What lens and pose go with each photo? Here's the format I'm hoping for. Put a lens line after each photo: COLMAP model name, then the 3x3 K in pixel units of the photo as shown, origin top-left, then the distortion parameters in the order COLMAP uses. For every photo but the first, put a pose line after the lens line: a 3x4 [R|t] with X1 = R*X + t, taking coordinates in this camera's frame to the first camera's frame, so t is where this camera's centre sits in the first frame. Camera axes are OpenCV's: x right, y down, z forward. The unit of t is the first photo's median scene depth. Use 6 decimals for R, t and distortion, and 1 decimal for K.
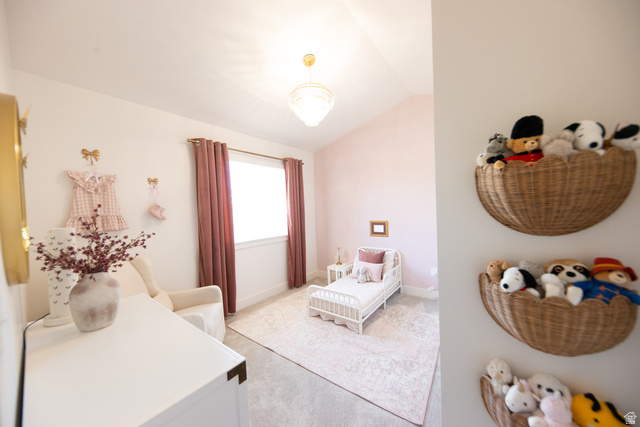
lens RADIAL K [[222.6, 0, 318.4], [0, 222.6, 211.1], [0, 0, 1]] dist [0.000215, -0.000072]
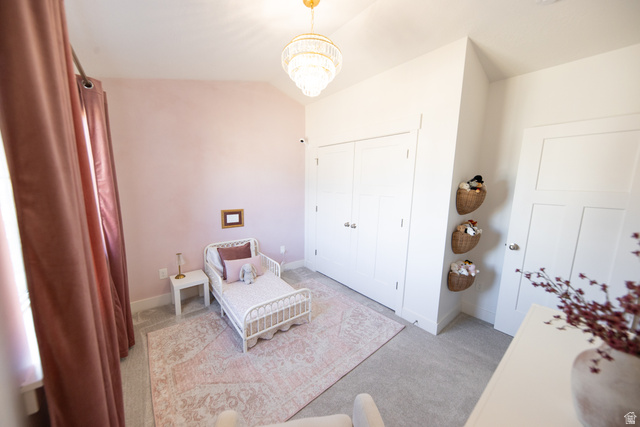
lens RADIAL K [[222.6, 0, 319.4], [0, 222.6, 213.8], [0, 0, 1]] dist [0.000215, -0.000072]
pose [[0.237955, -0.092639, 0.966848, -0.573335], [-0.001543, 0.995404, 0.095755, -0.026572], [-0.971275, -0.024278, 0.236718, 0.567086]]
